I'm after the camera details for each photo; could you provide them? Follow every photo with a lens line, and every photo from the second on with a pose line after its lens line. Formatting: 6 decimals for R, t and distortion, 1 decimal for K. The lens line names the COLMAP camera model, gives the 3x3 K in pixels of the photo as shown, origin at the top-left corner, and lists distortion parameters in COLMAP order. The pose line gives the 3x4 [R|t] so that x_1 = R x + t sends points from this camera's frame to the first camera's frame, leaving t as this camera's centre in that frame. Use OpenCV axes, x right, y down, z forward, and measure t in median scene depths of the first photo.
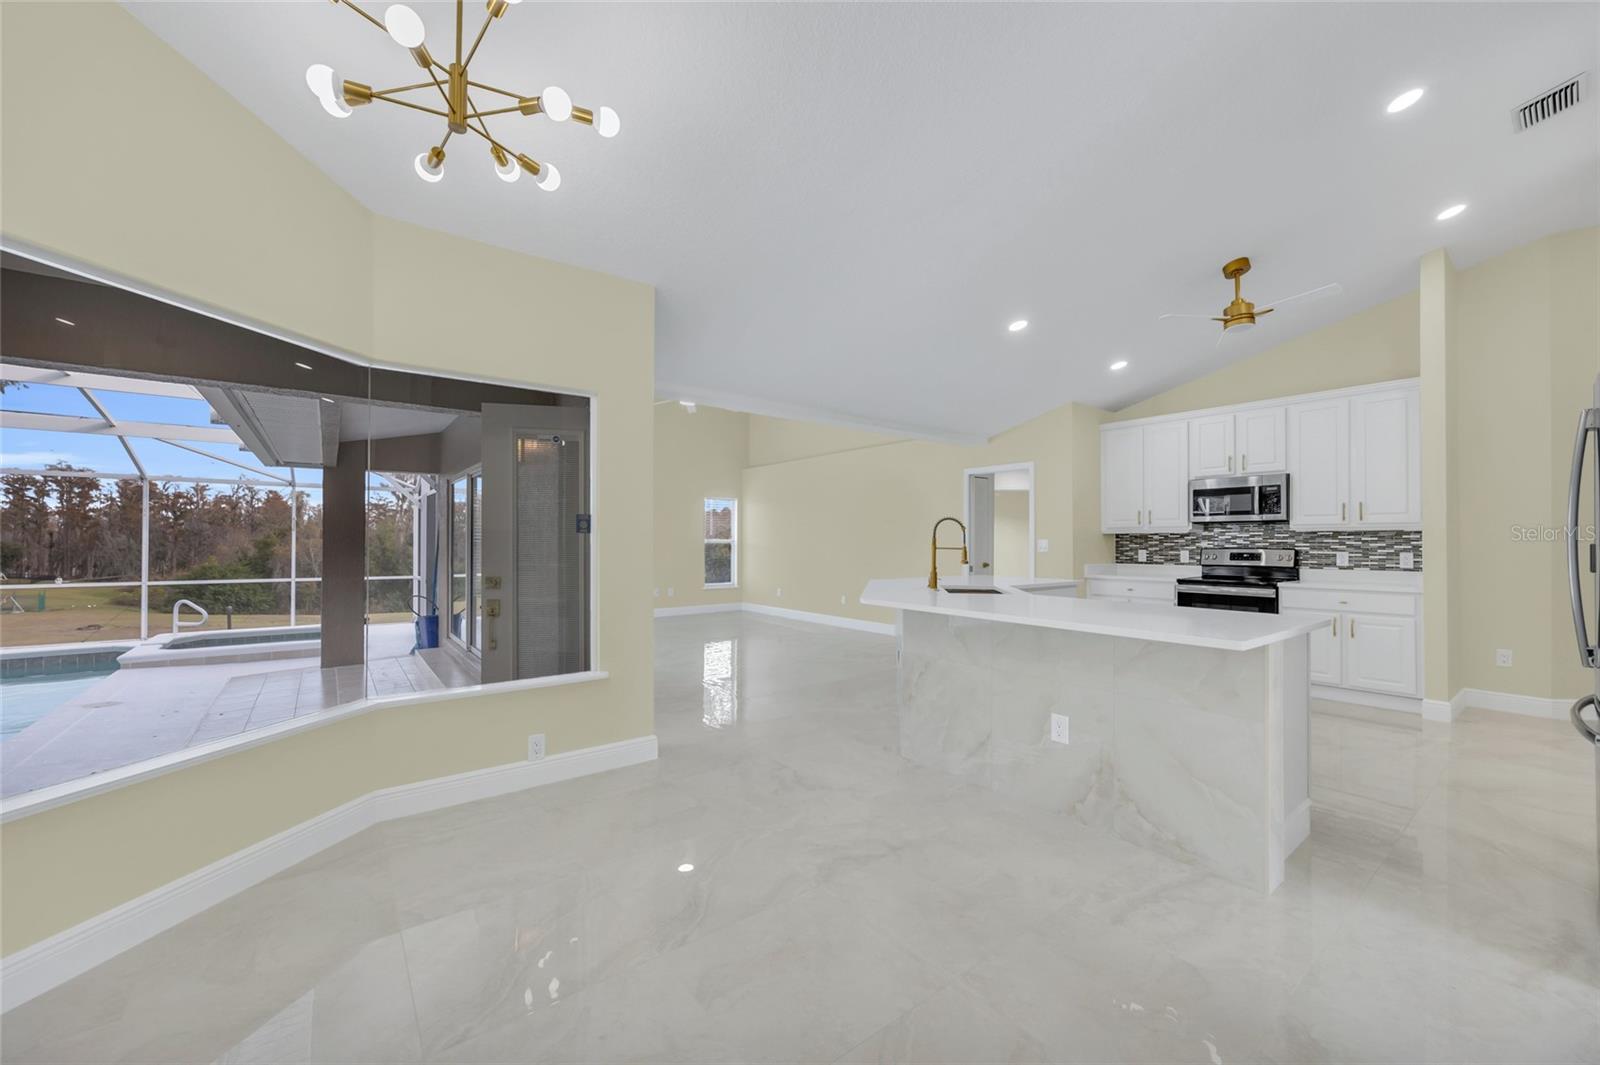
lens RADIAL K [[620.2, 0, 809.4], [0, 620.2, 533.0], [0, 0, 1]] dist [-0.001315, -0.000253]
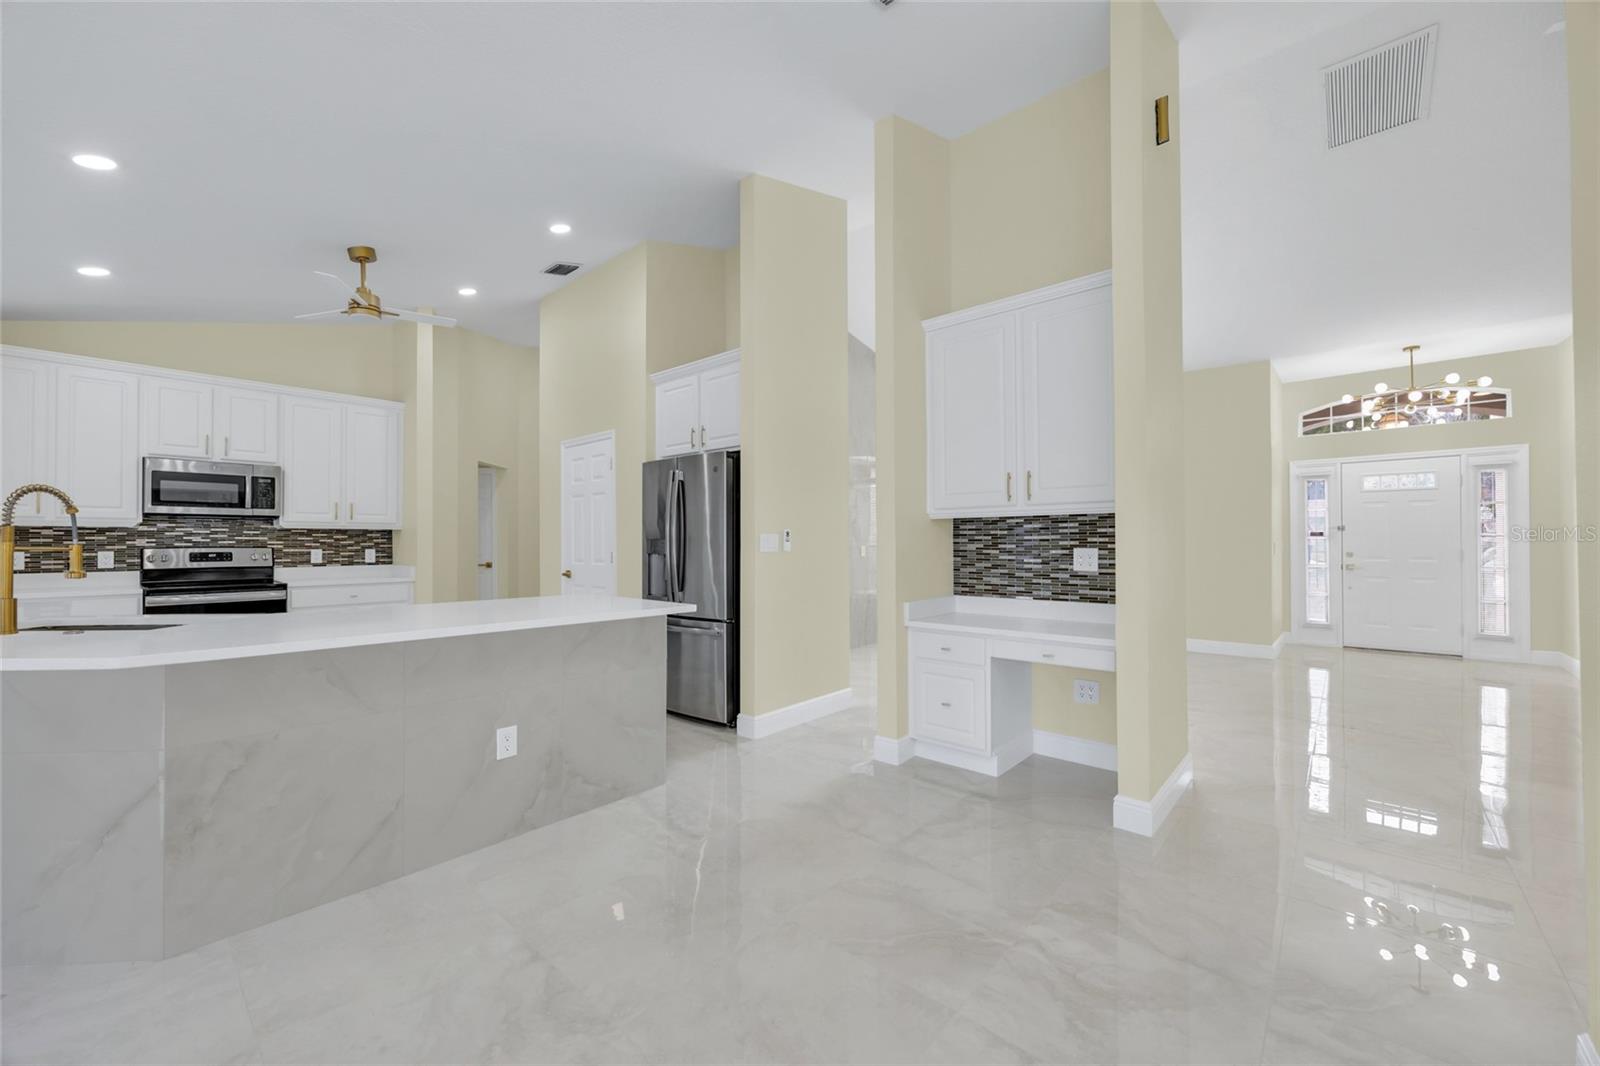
lens RADIAL K [[620.2, 0, 808.8], [0, 620.2, 532.0], [0, 0, 1]] dist [-0.001315, -0.000253]
pose [[-0.190877, 0.015258, 0.981495, -0.301809], [-0.011947, 0.999769, -0.017866, 0.010258], [-0.981541, -0.015136, -0.190651, 0.392190]]
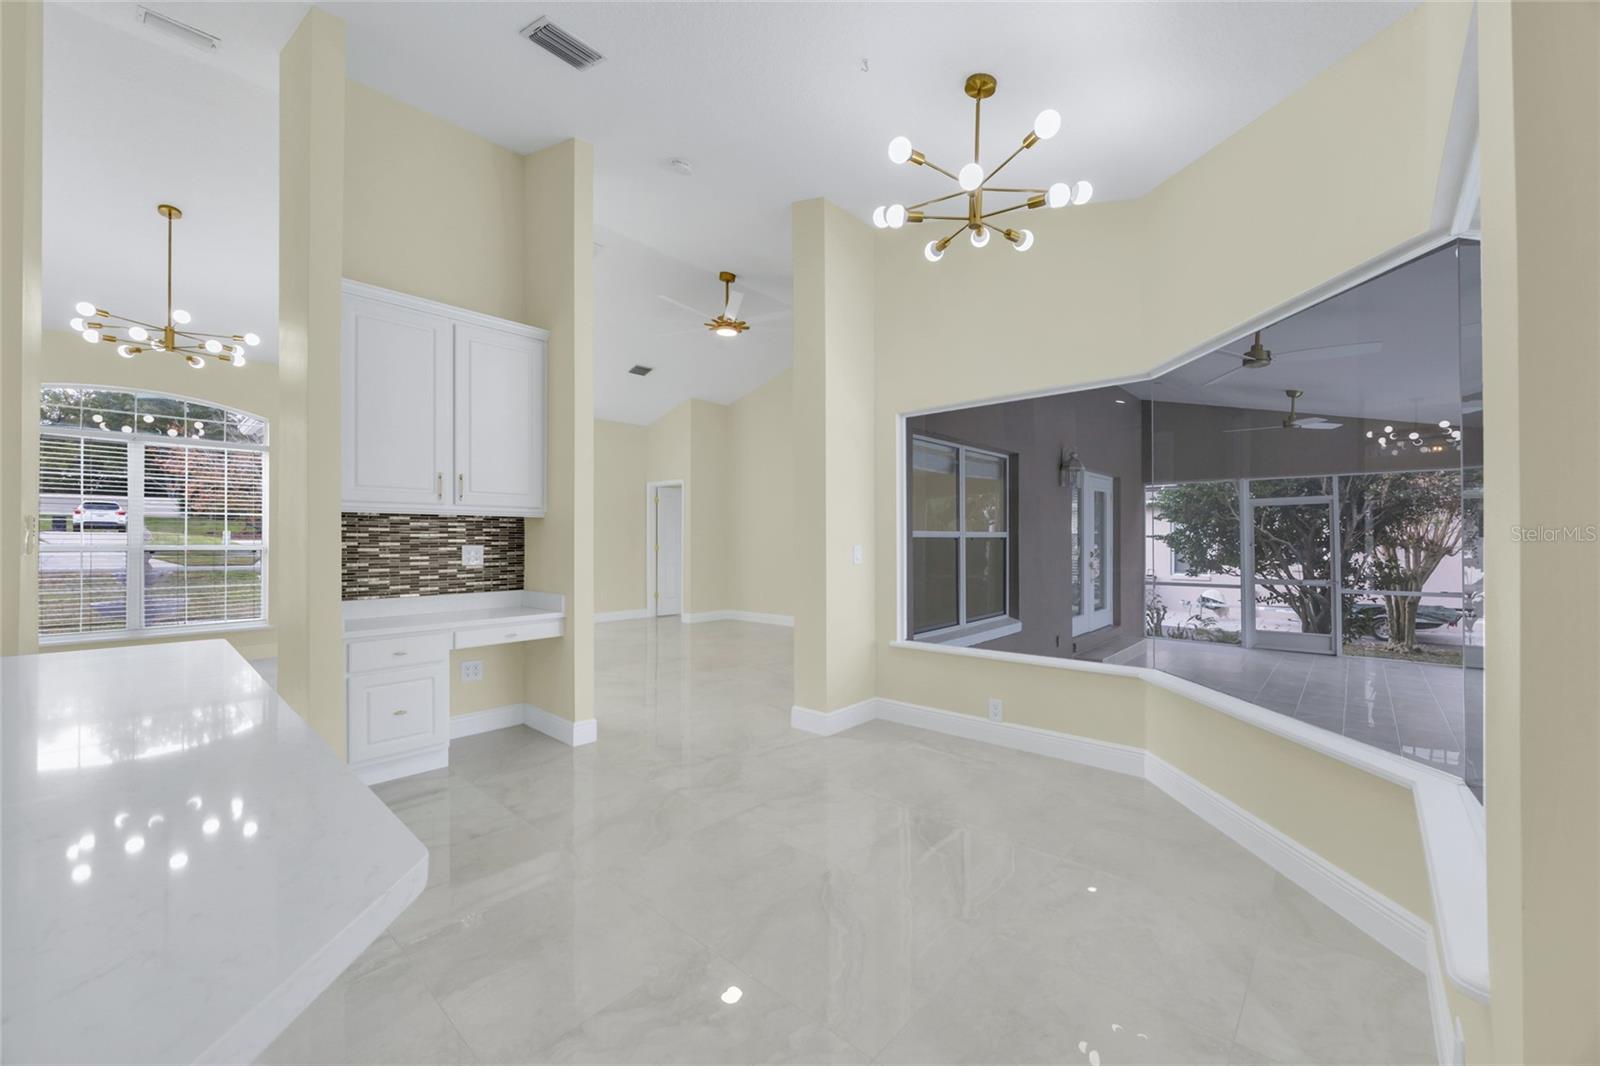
lens RADIAL K [[620.2, 0, 806.7], [0, 620.2, 535.8], [0, 0, 1]] dist [-0.001315, -0.000253]
pose [[-0.982991, -0.001426, -0.183646, 0.013323], [0.003219, 0.999683, -0.024988, 0.020211], [0.183624, -0.025154, -0.982675, 0.775544]]
